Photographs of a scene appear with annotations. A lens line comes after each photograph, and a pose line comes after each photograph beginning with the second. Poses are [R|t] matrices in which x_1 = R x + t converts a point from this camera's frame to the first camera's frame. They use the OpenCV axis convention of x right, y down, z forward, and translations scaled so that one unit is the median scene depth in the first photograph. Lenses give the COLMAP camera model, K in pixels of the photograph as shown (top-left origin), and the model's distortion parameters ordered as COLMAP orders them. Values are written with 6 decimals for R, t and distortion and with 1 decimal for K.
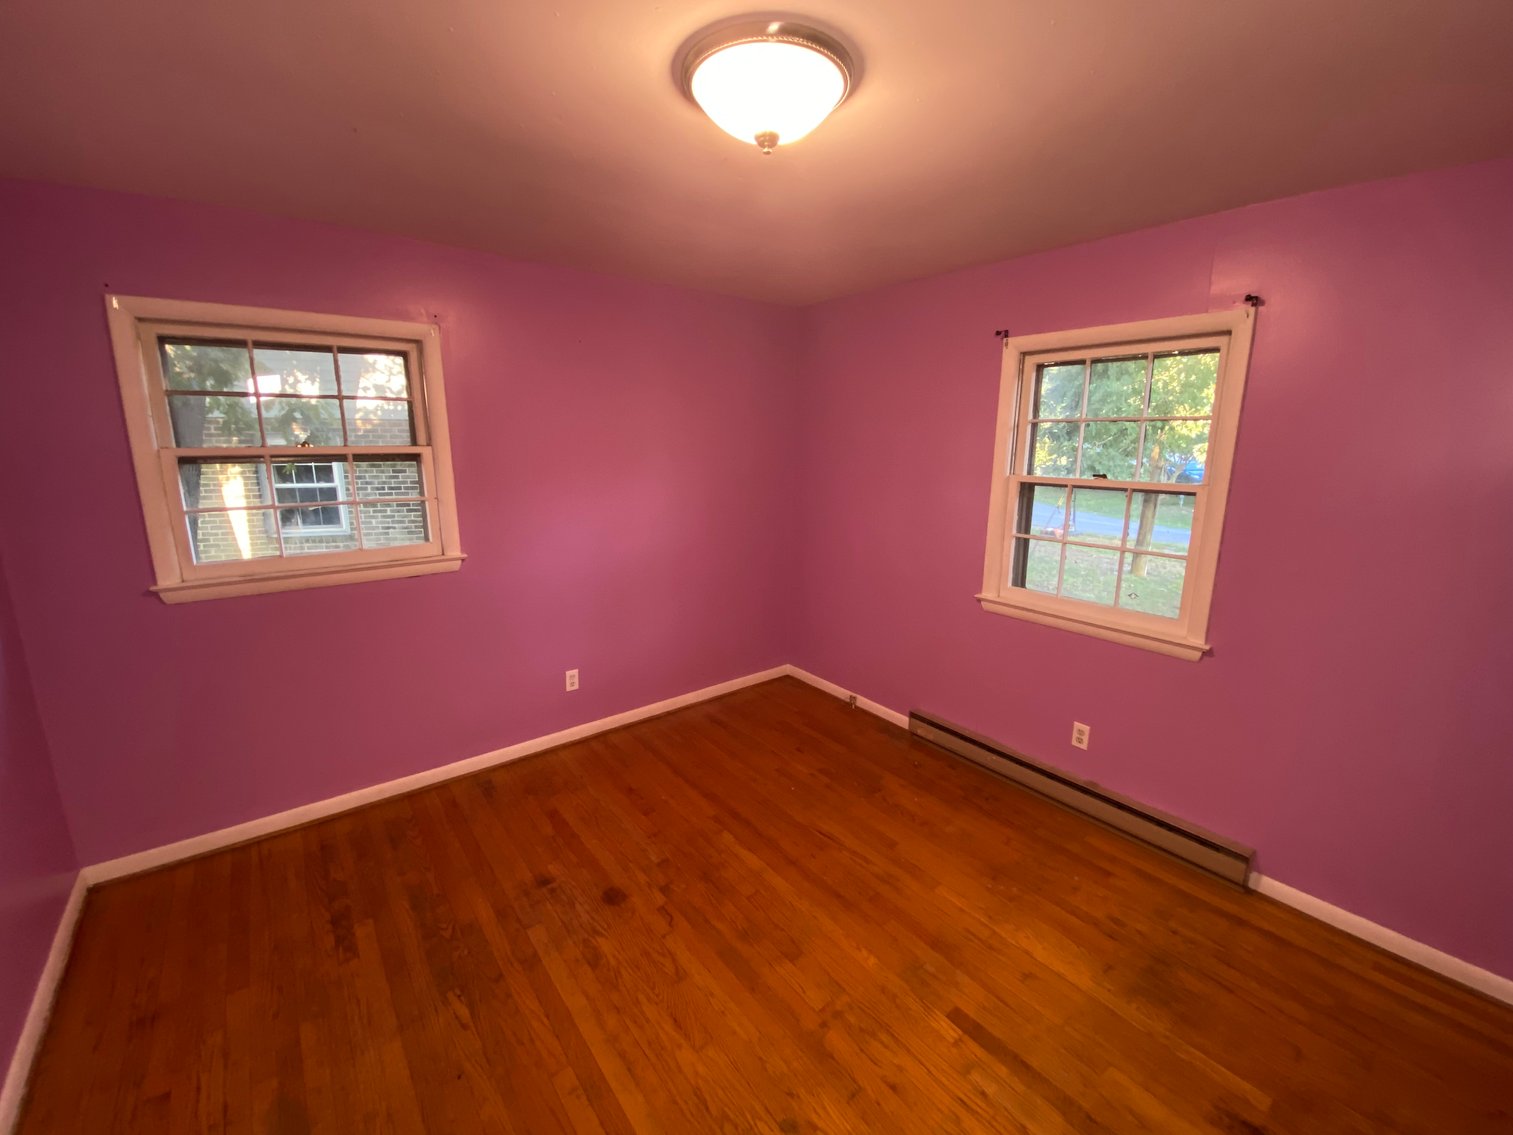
lens RADIAL K [[621.7, 0, 756.5], [0, 621.7, 567.5], [0, 0, 1]] dist [0.058379, -0.033966]
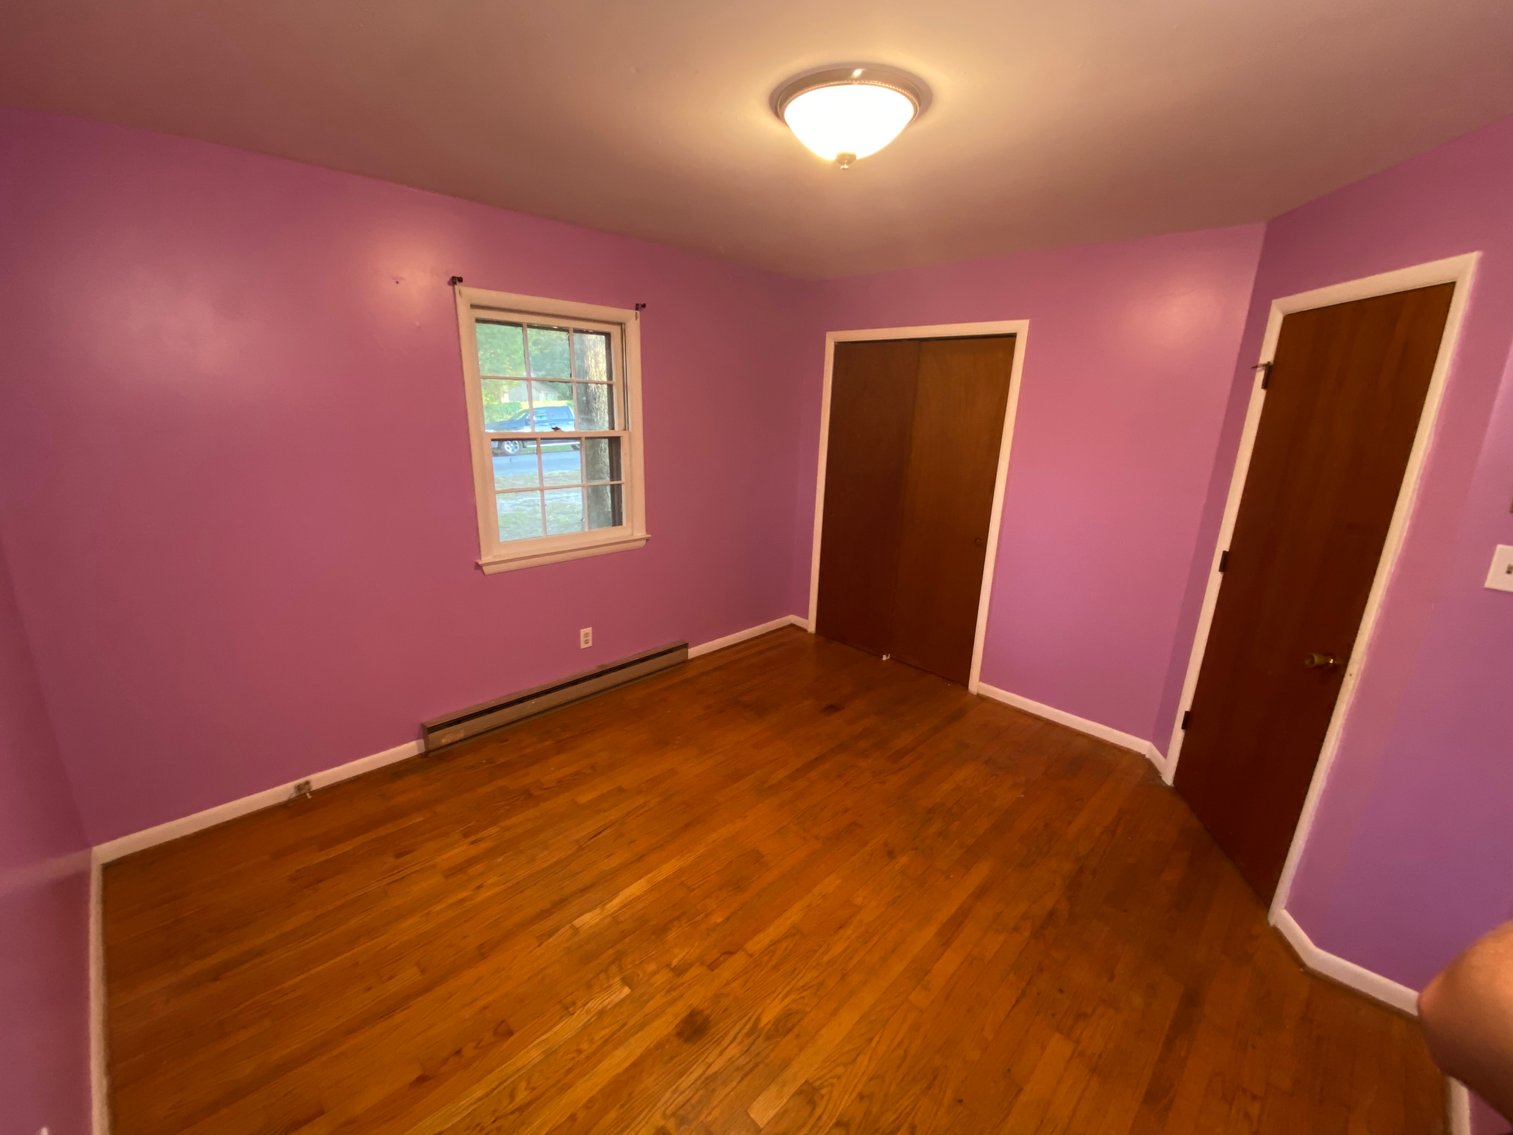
lens RADIAL K [[621.7, 0, 756.5], [0, 621.7, 567.5], [0, 0, 1]] dist [0.058379, -0.033966]
pose [[-0.117139, -0.278150, 0.953368, -0.784096], [0.177428, 0.938671, 0.295663, -0.201306], [-0.977138, 0.203788, -0.060603, 0.836228]]
